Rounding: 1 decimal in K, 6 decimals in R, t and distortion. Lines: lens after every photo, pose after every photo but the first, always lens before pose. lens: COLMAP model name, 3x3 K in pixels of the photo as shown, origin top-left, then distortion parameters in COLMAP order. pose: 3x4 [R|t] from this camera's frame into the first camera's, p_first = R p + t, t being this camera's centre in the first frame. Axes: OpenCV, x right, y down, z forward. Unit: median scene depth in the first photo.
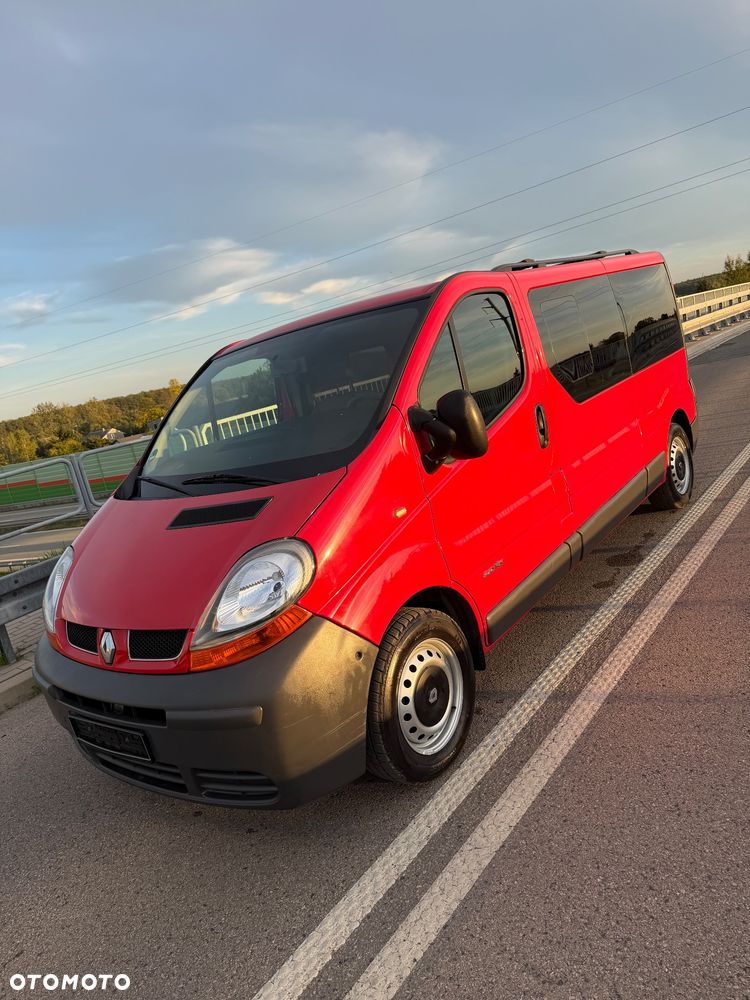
lens RADIAL K [[705.5, 0, 388.1], [0, 705.5, 509.2], [0, 0, 1]] dist [0.064270, -0.079277]
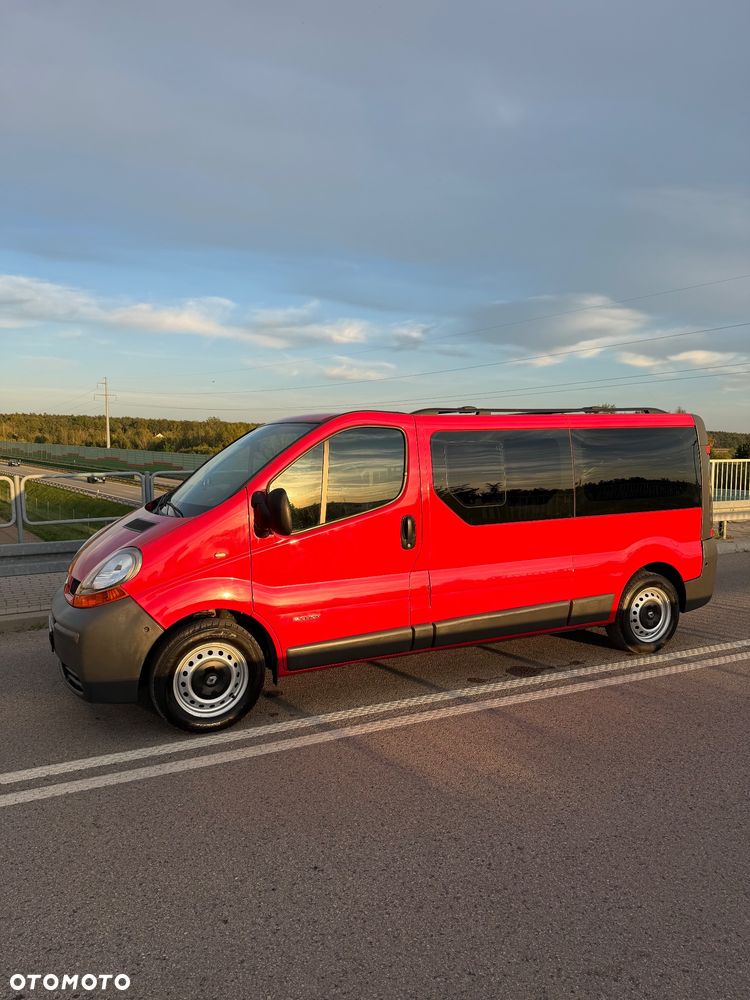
lens RADIAL K [[701.9, 0, 369.0], [0, 701.9, 507.6], [0, 0, 1]] dist [0.104876, -0.168264]
pose [[0.863610, 0.257214, -0.433612, 0.890131], [-0.285886, 0.958263, -0.000958, -0.177084], [0.415268, 0.124791, 0.901099, -0.254840]]
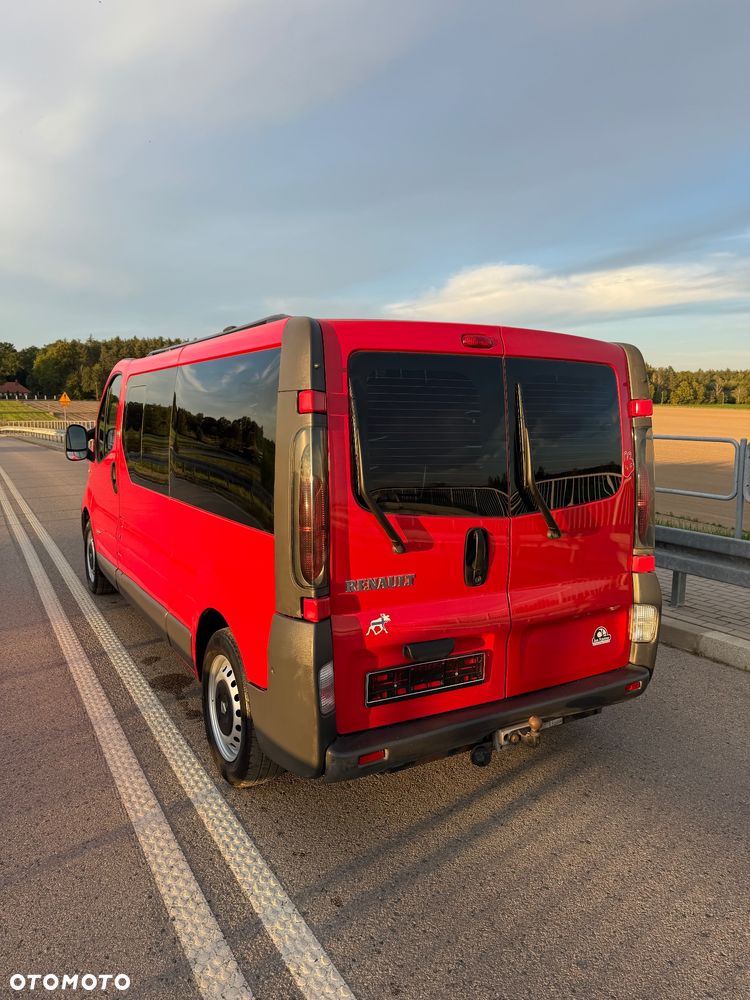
lens RADIAL K [[707.6, 0, 375.0], [0, 707.6, 500.0], [0, 0, 1]] dist [0.040474, -0.001993]
pose [[-0.388421, 0.313959, -0.866348, 1.531024], [-0.143353, 0.908134, 0.393373, -0.859432], [0.910263, 0.276988, -0.307731, 2.361246]]
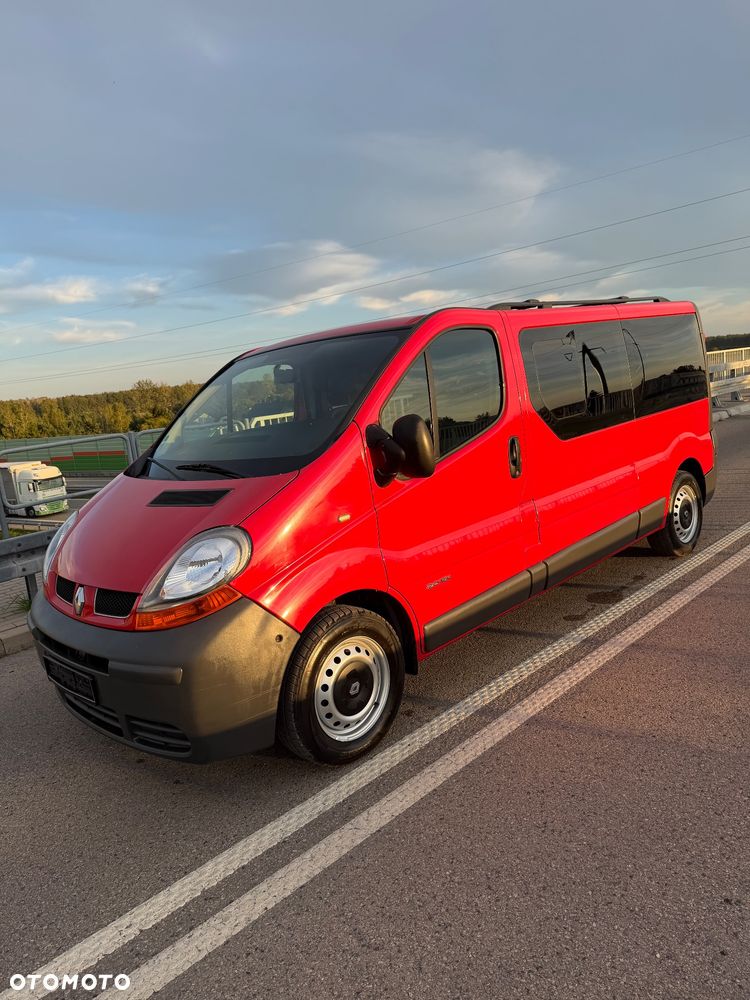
lens RADIAL K [[704.0, 0, 375.0], [0, 704.0, 500.0], [0, 0, 1]] dist [0.089336, -0.125648]
pose [[0.984461, 0.130302, -0.117724, 0.181448], [-0.133244, 0.990930, -0.017446, -0.009816], [0.114383, 0.032861, 0.992893, -0.089755]]
